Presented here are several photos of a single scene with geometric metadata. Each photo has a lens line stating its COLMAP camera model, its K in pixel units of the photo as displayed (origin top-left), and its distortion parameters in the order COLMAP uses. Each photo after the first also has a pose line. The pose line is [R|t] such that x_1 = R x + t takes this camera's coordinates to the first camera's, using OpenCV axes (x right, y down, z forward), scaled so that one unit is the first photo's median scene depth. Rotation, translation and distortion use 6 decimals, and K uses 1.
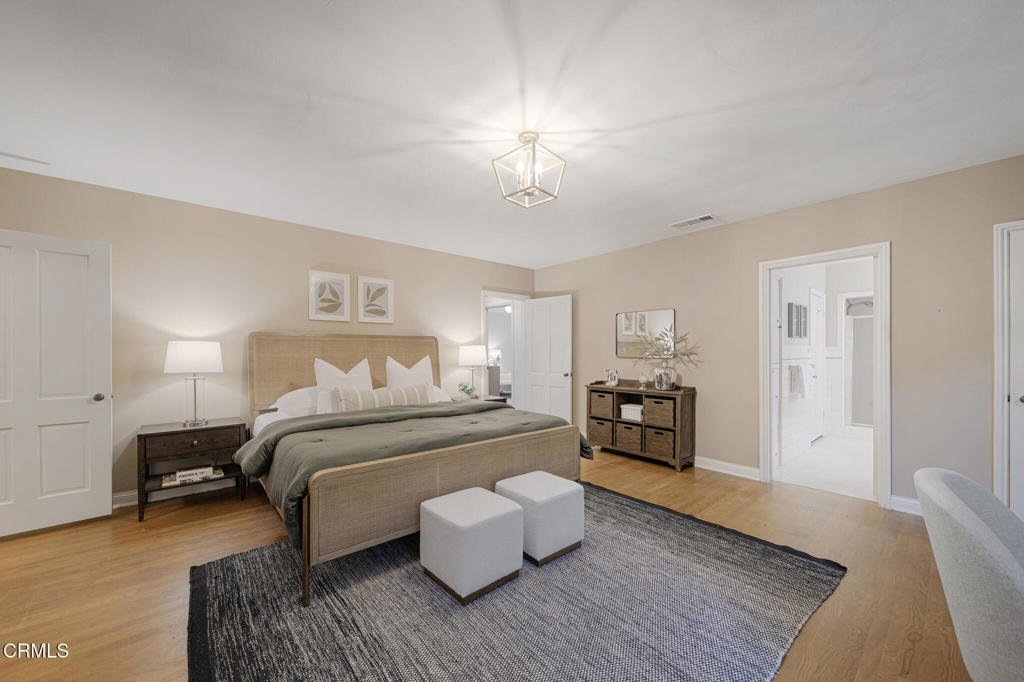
lens RADIAL K [[382.3, 0, 512.0], [0, 382.3, 341.0], [0, 0, 1]] dist [0.000882, -0.000005]
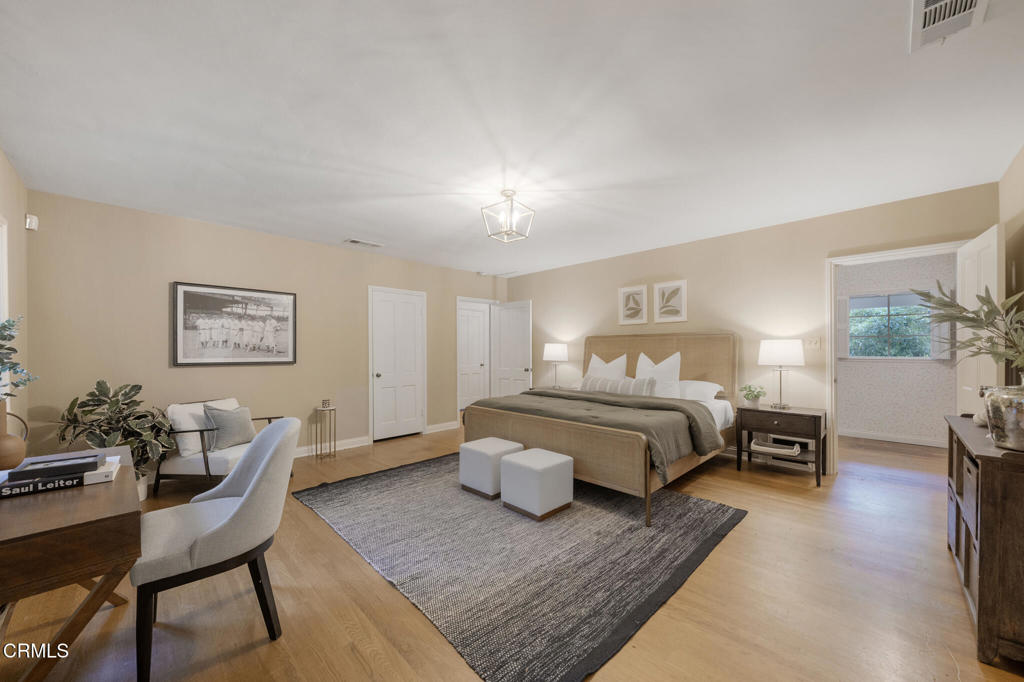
lens RADIAL K [[379.2, 0, 512.0], [0, 379.2, 341.0], [0, 0, 1]] dist [0.000659, -0.000005]
pose [[0.081805, -0.017419, -0.996496, 0.871303], [0.034654, 0.999292, -0.014623, 0.008912], [0.996046, -0.033336, 0.082351, 0.561821]]
